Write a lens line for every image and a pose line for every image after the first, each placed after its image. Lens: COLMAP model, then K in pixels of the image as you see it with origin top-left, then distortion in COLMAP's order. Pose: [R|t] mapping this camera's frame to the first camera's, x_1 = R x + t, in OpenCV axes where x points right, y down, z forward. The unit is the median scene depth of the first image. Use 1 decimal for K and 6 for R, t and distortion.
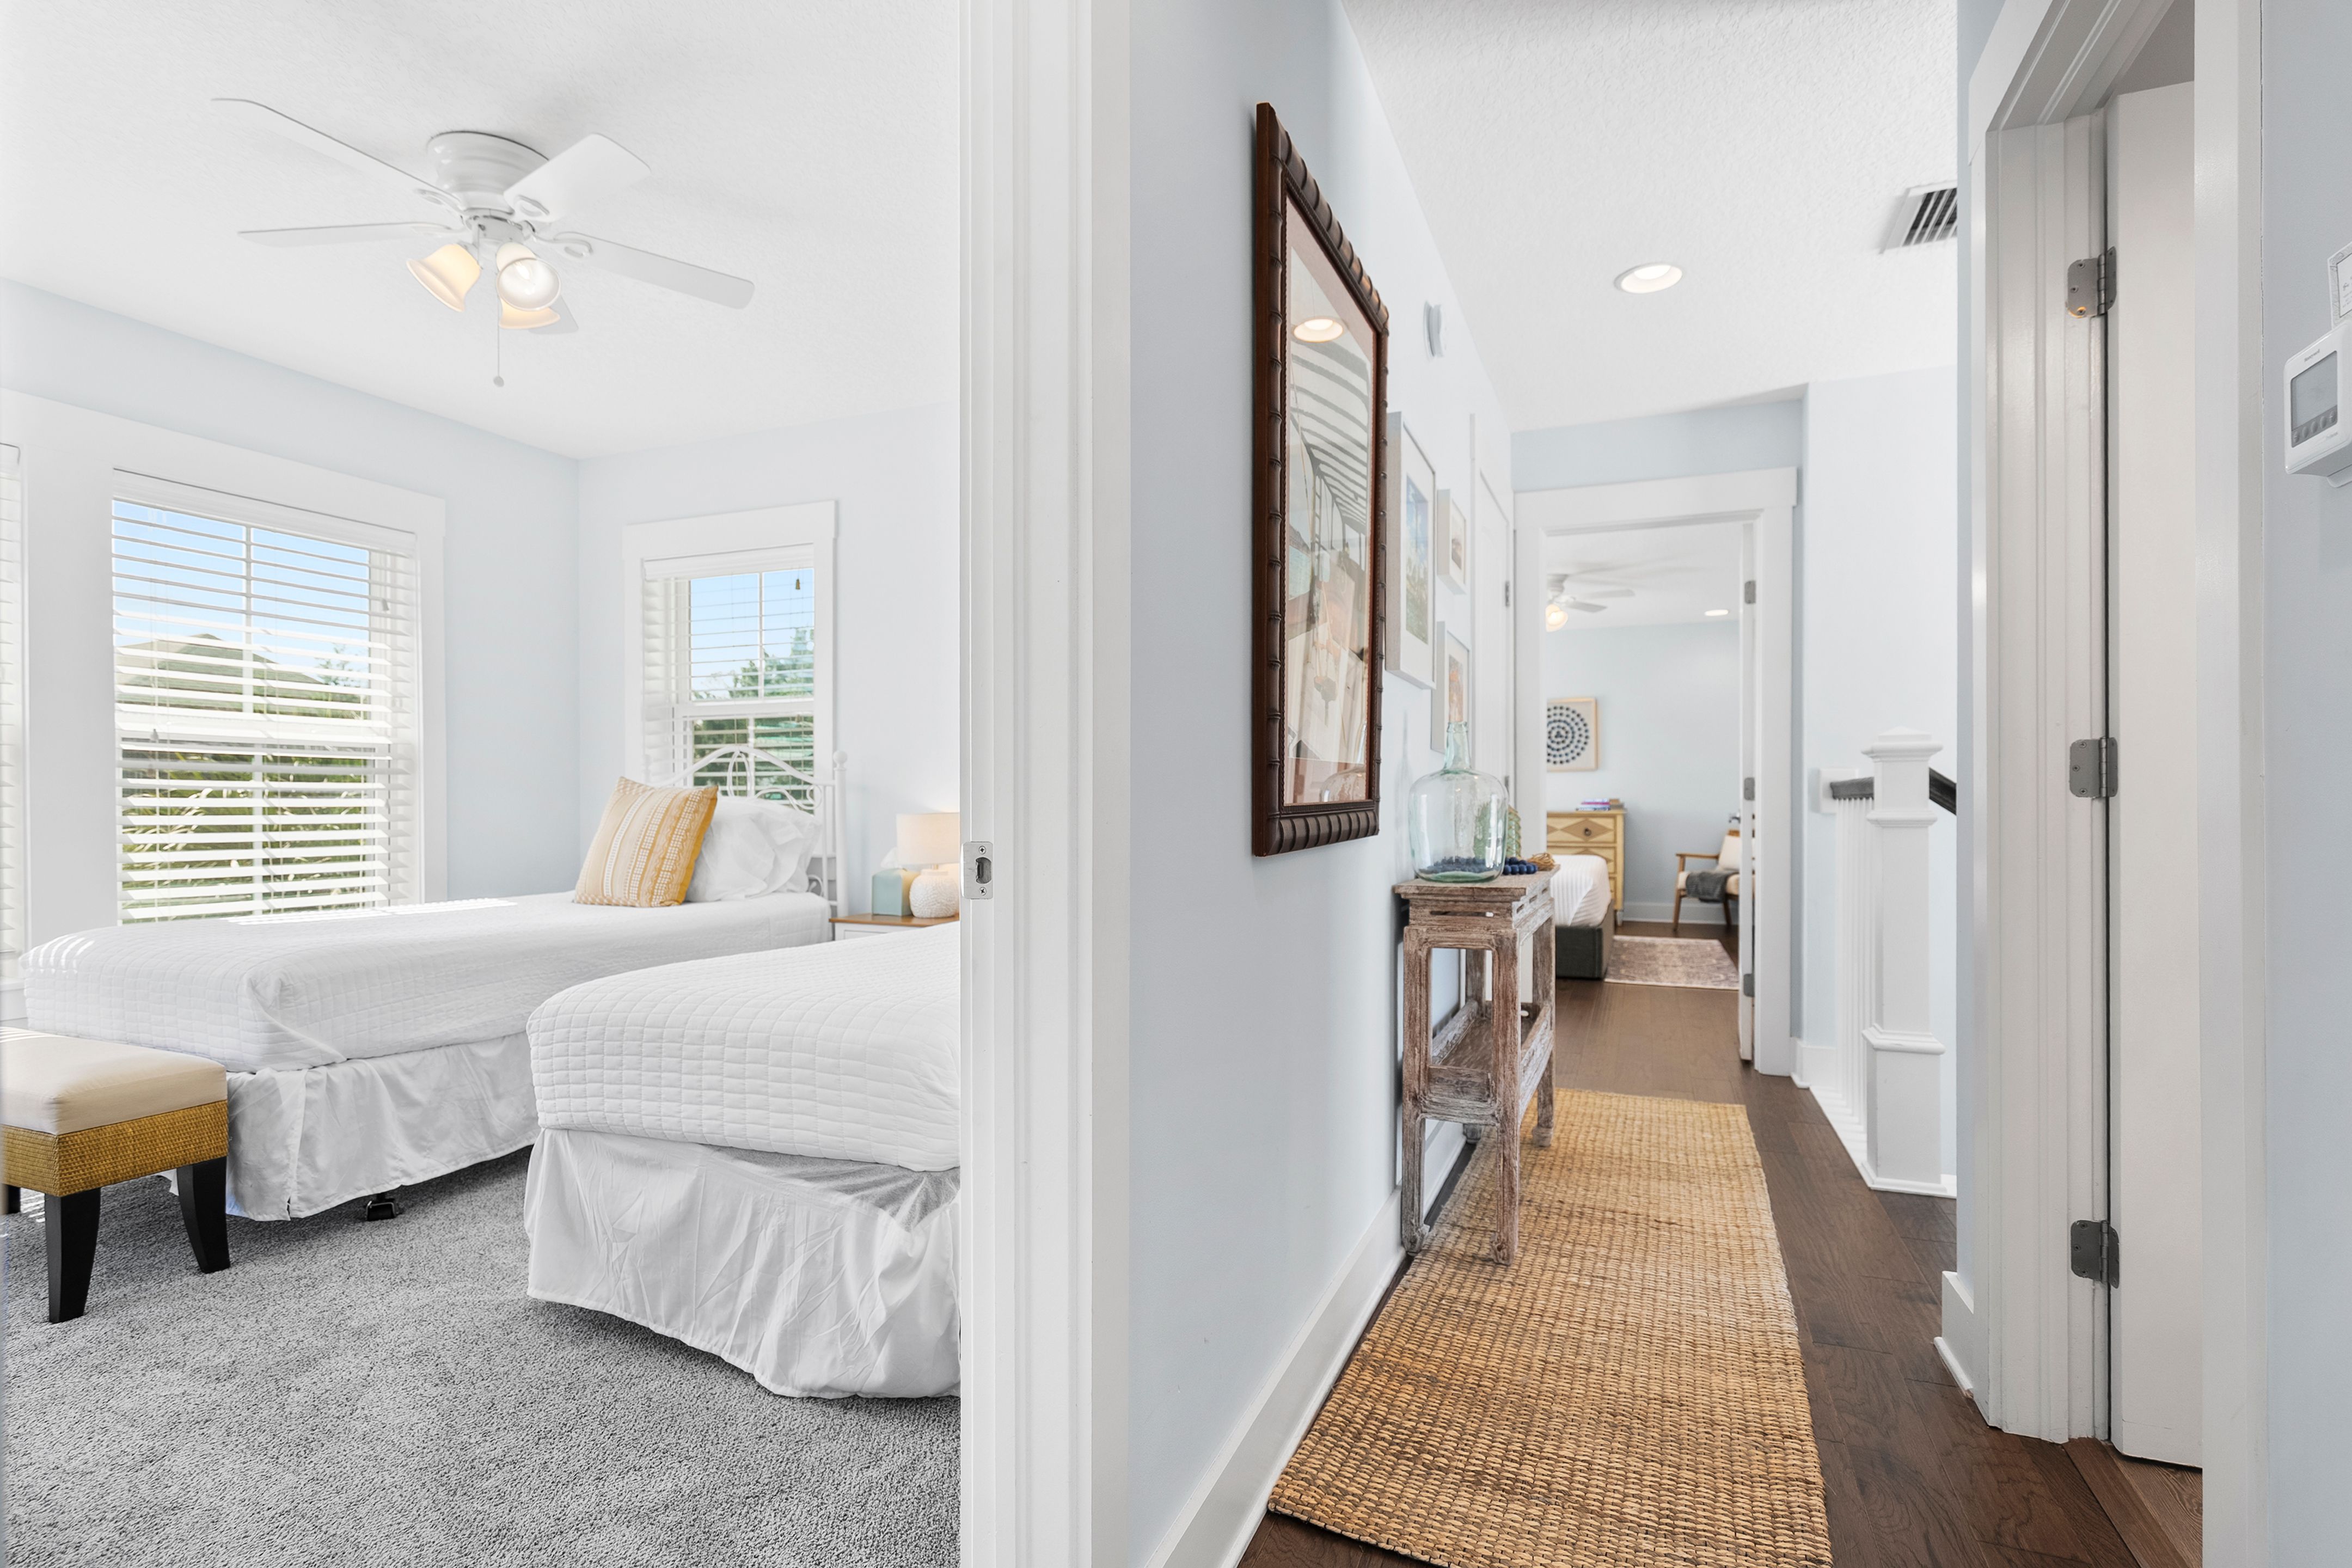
lens RADIAL K [[1098.9, 0, 1180.1], [0, 1098.9, 795.1], [0, 0, 1]] dist [-0.013063, 0.006839]
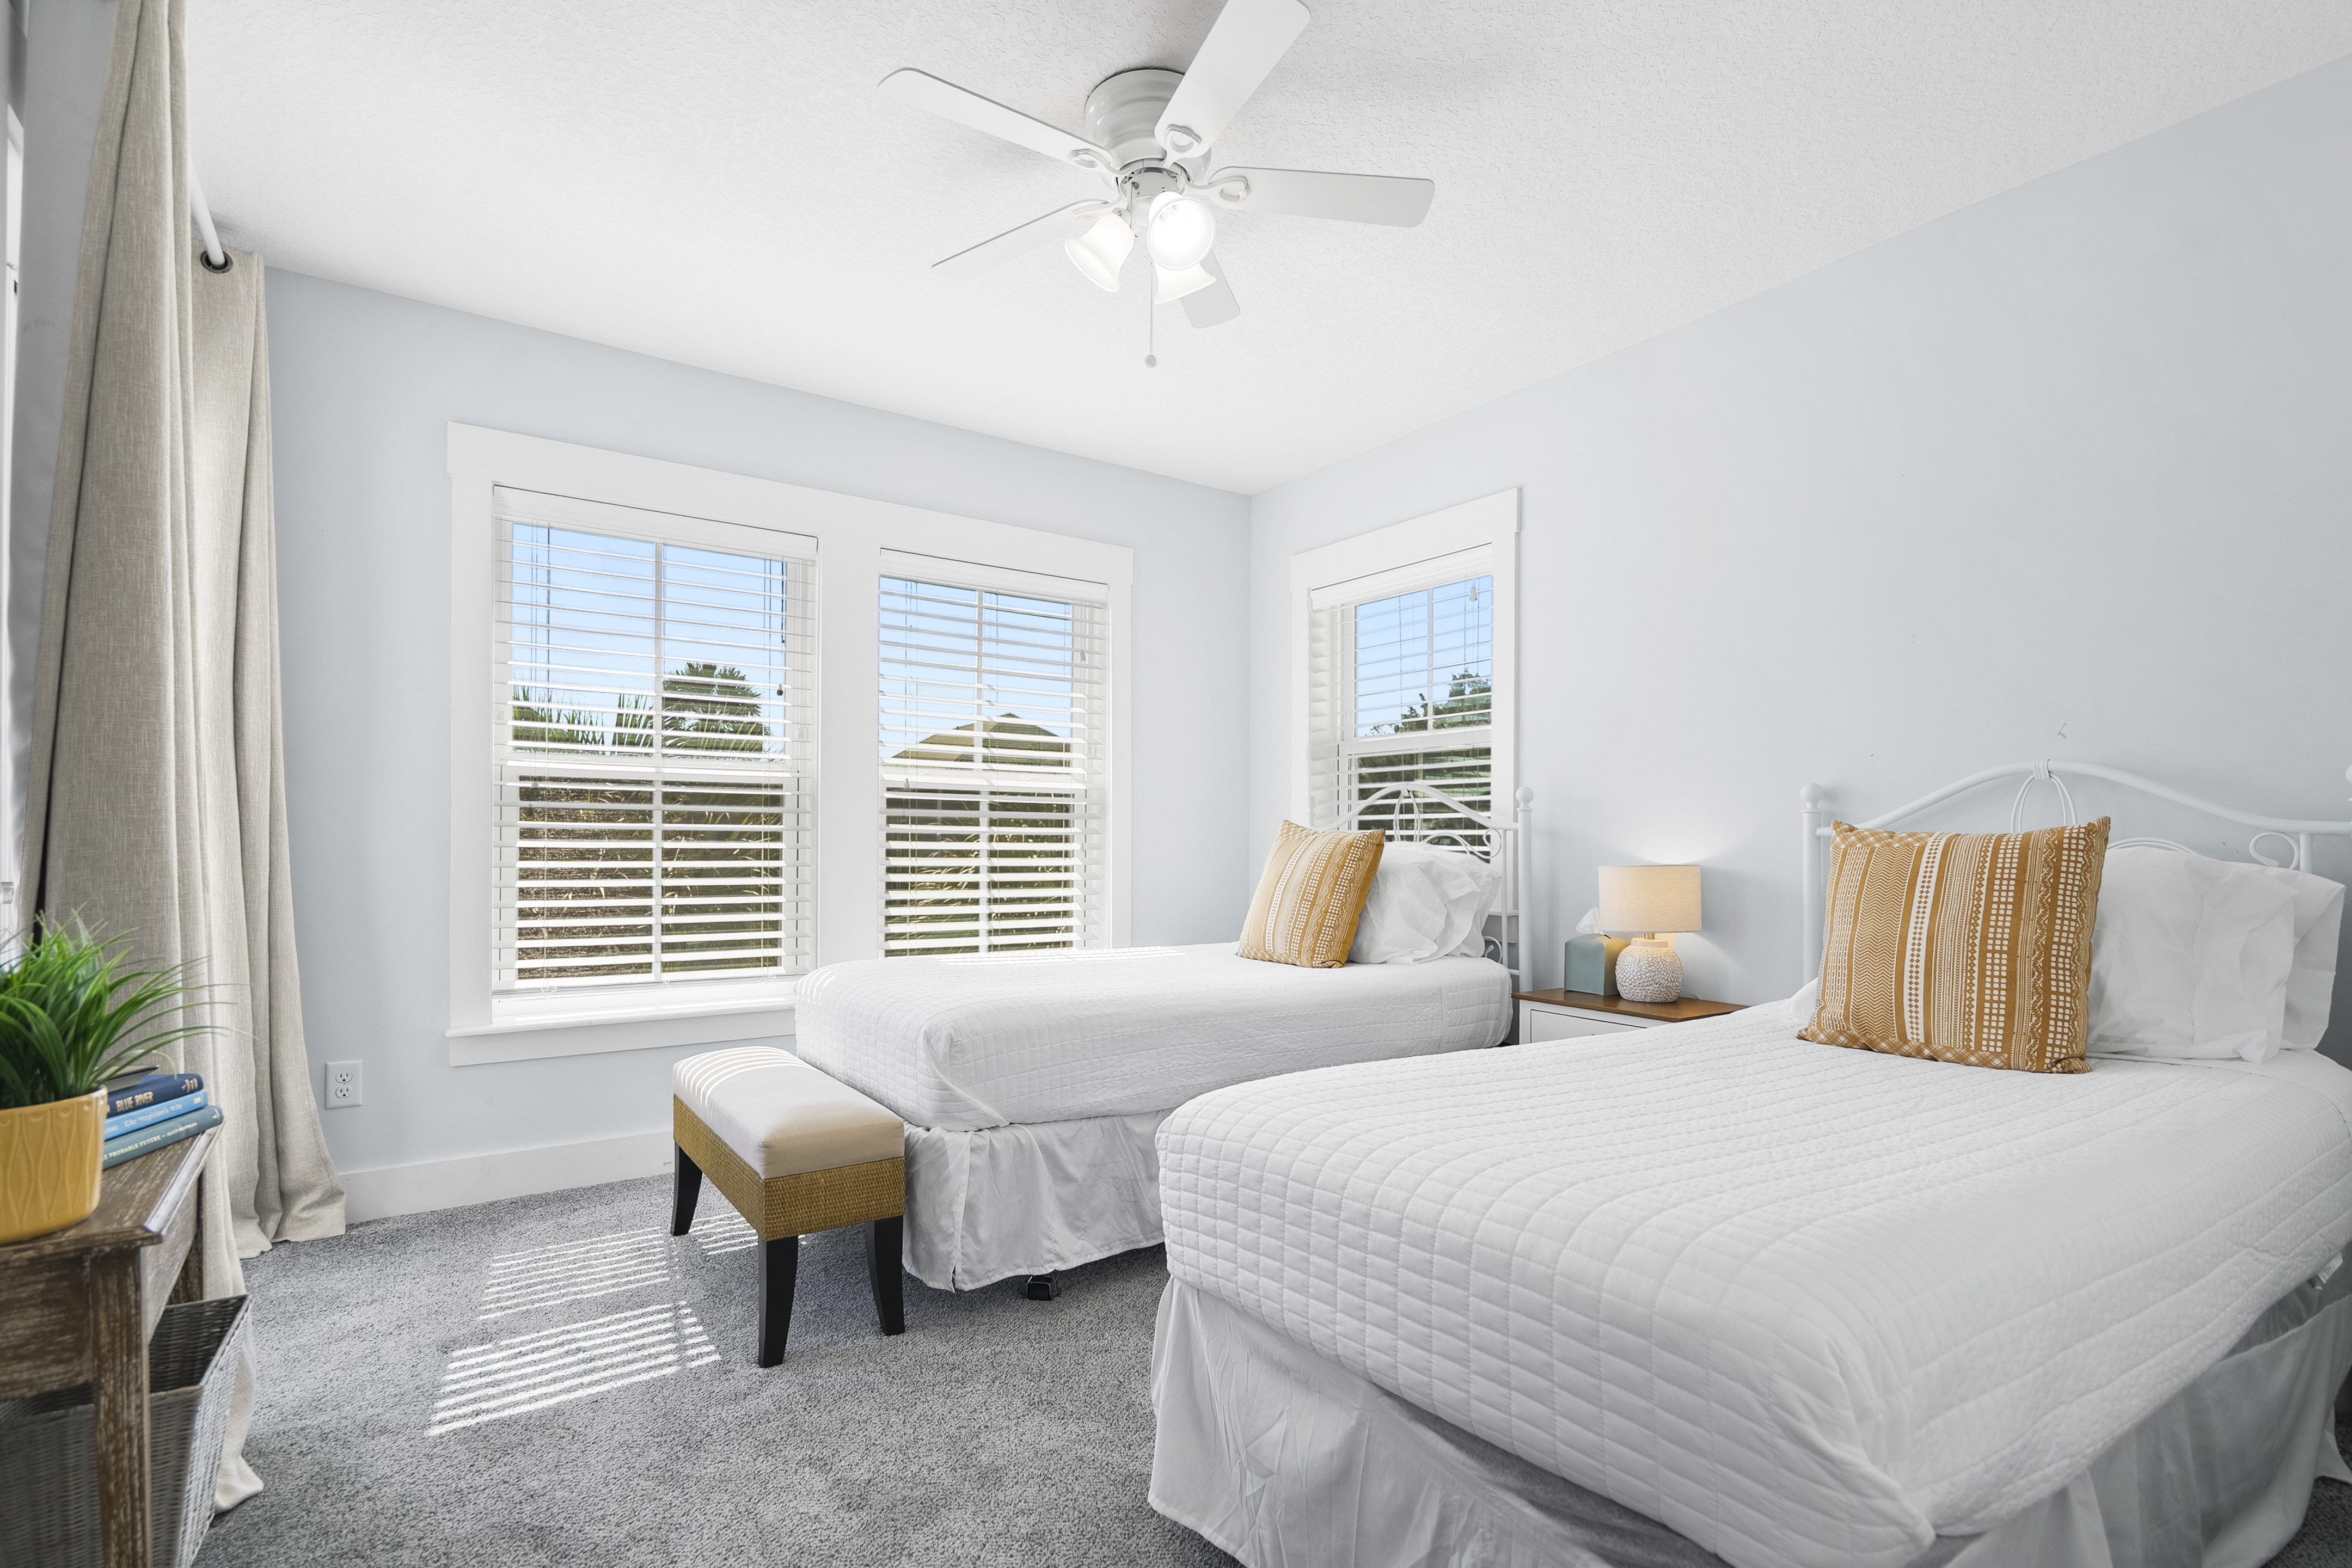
lens RADIAL K [[1119.9, 0, 1181.6], [0, 1119.9, 866.0], [0, 0, 1]] dist [0.000271, 0.000004]
pose [[0.839719, 0.016709, -0.542763, -0.113143], [-0.003988, 0.999689, 0.024606, -0.001350], [0.543006, -0.018498, 0.839525, 0.255326]]
